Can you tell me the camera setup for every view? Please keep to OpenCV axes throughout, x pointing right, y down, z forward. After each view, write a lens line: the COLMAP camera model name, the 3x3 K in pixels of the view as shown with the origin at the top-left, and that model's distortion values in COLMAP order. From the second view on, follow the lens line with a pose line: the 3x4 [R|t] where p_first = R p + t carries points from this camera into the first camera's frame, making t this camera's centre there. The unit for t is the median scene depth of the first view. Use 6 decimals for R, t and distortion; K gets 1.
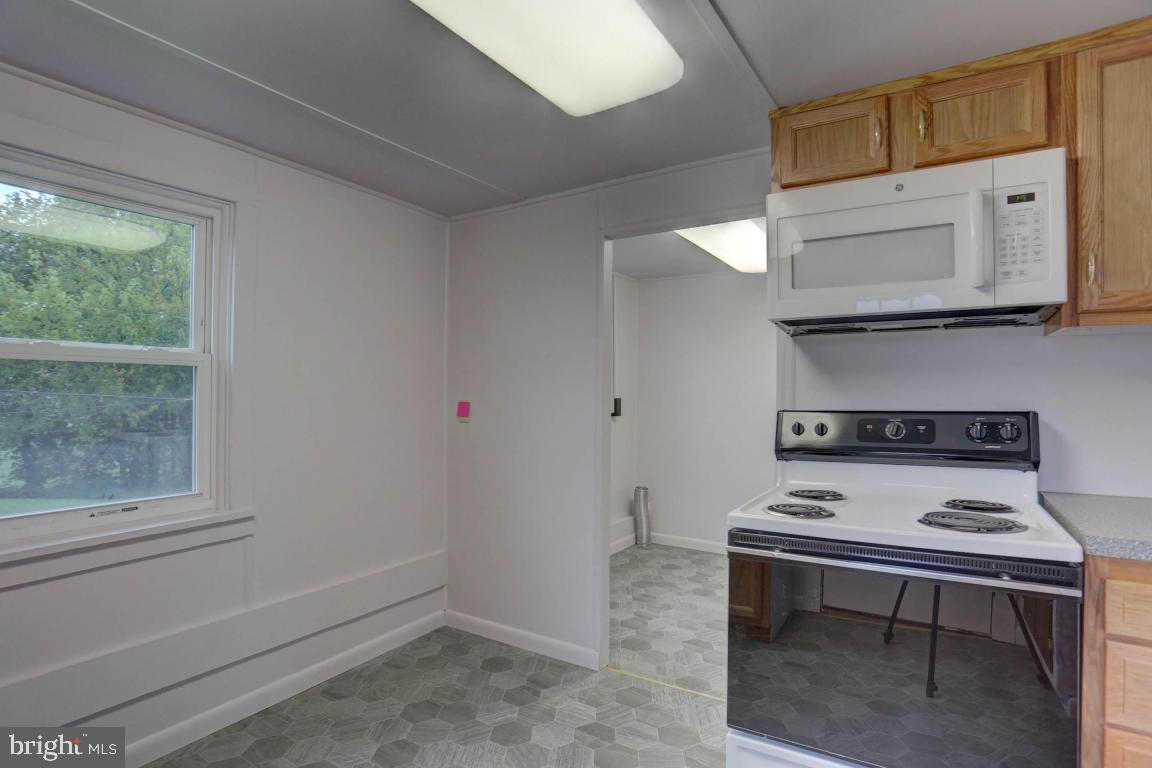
lens RADIAL K [[552.4, 0, 576.4], [0, 552.4, 396.4], [0, 0, 1]] dist [-0.062861, 0.023451]
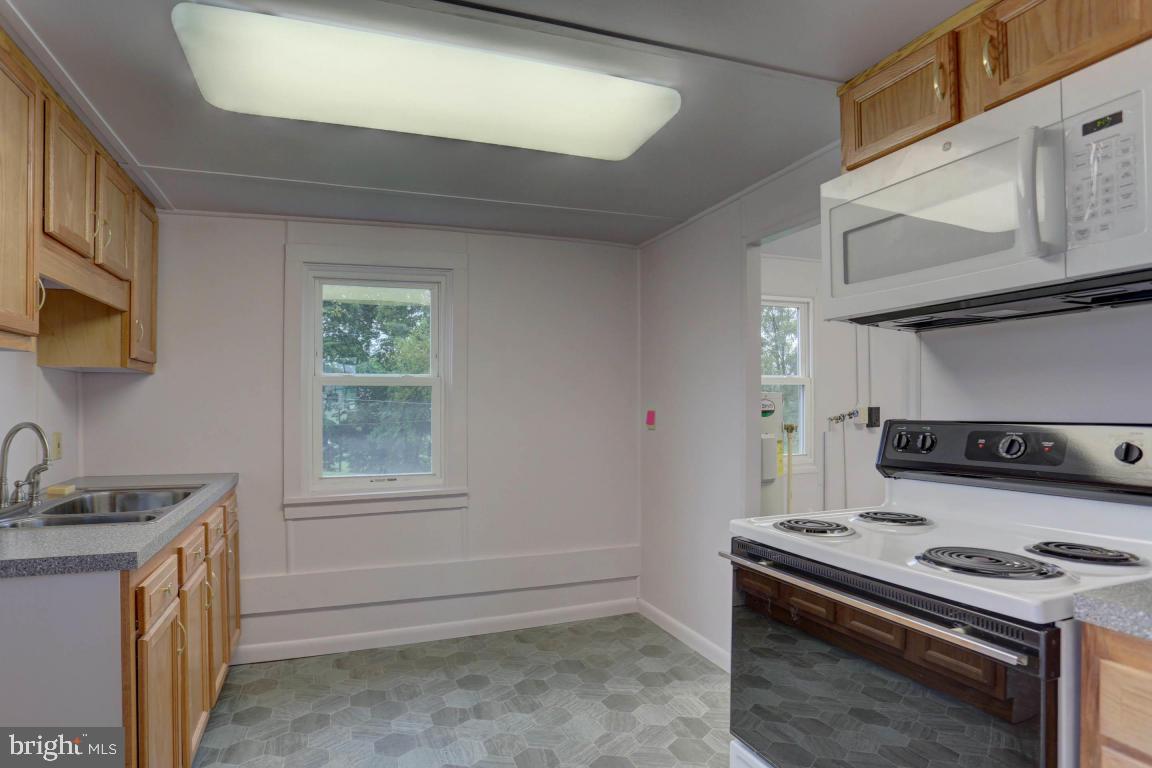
lens RADIAL K [[573.0, 0, 575.3], [0, 573.0, 404.6], [0, 0, 1]] dist [-0.068981, 0.024043]
pose [[0.799506, -0.007293, -0.600614, 0.572305], [0.005300, 0.999973, -0.005087, 0.002984], [0.600634, 0.000884, 0.799523, -0.004916]]
